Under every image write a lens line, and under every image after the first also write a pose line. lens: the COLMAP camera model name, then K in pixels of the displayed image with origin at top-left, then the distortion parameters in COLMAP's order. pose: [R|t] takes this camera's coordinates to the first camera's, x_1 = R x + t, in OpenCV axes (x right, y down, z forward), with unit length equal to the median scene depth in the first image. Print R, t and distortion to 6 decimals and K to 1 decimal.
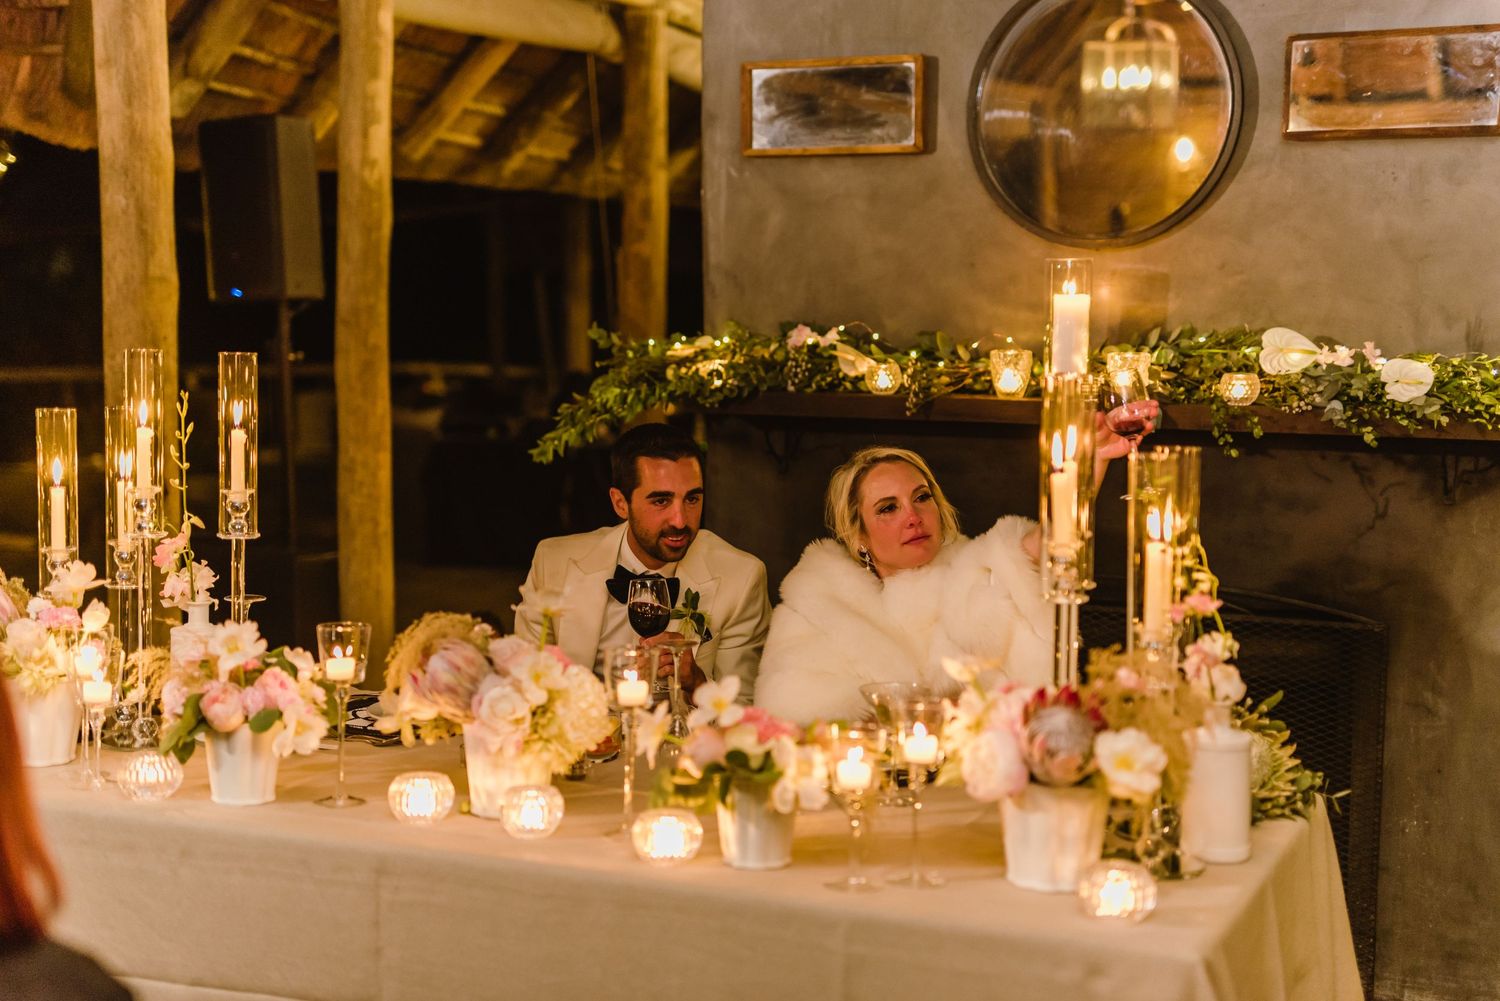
lens RADIAL K [[2110.6, 0, 748.9], [0, 2110.6, 504.9], [0, 0, 1]] dist [0.121711, 0.039877]
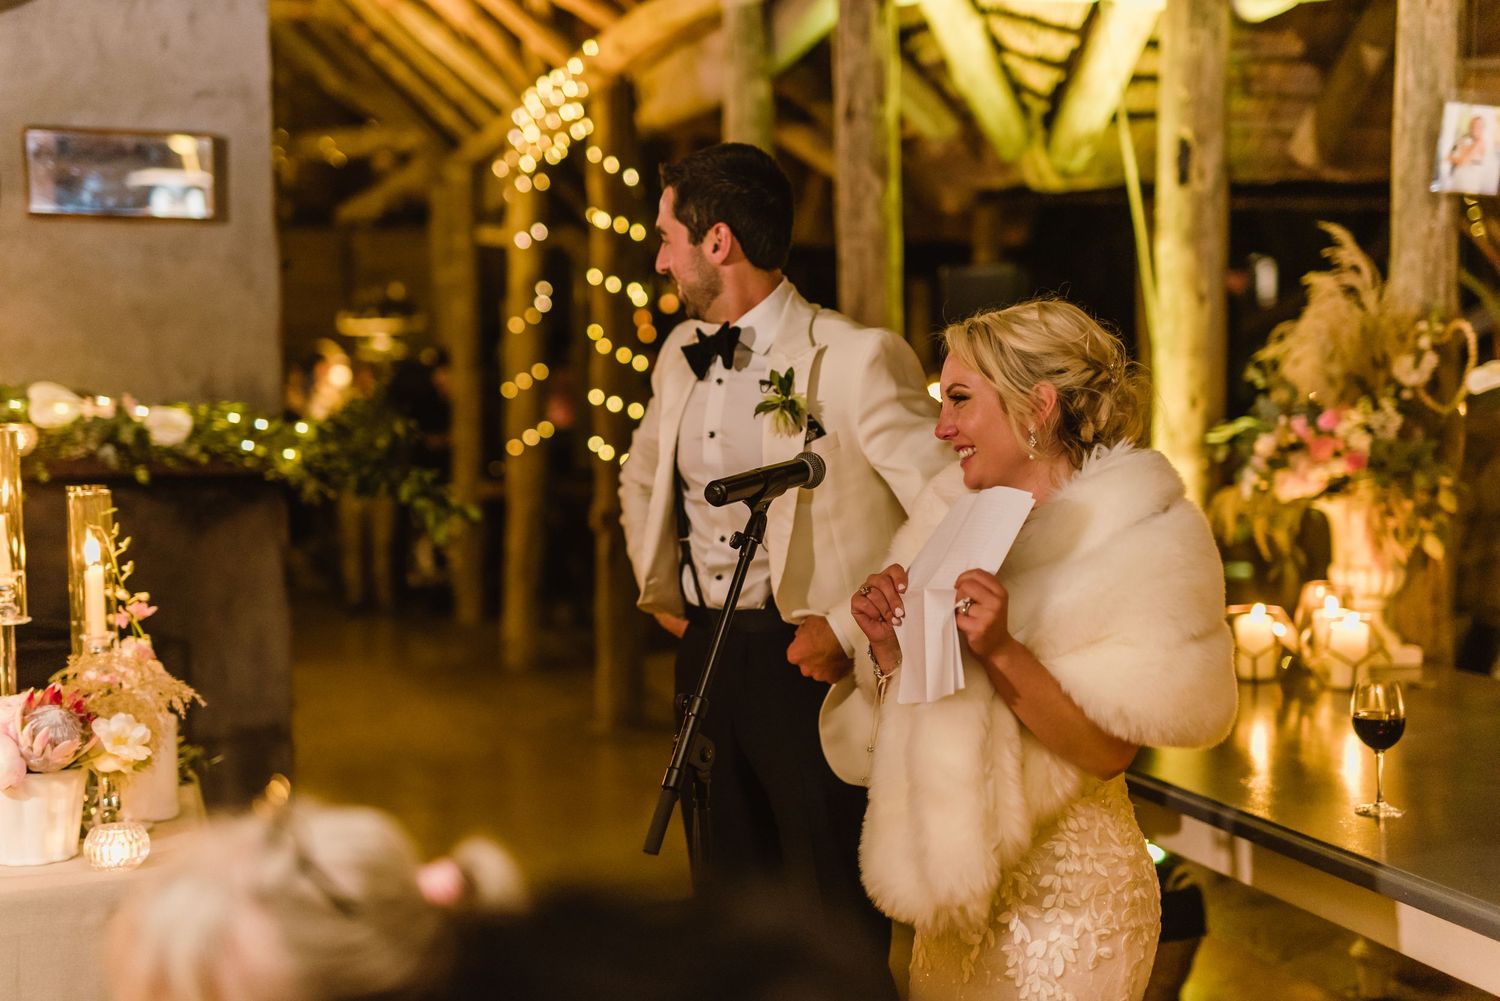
lens RADIAL K [[2110.6, 0, 748.9], [0, 2110.6, 504.9], [0, 0, 1]] dist [0.121711, 0.039877]
pose [[0.764381, -0.050117, 0.642814, -0.211498], [0.066688, 0.997773, -0.001508, 0.007910], [-0.641306, 0.044021, 0.766021, -0.115473]]
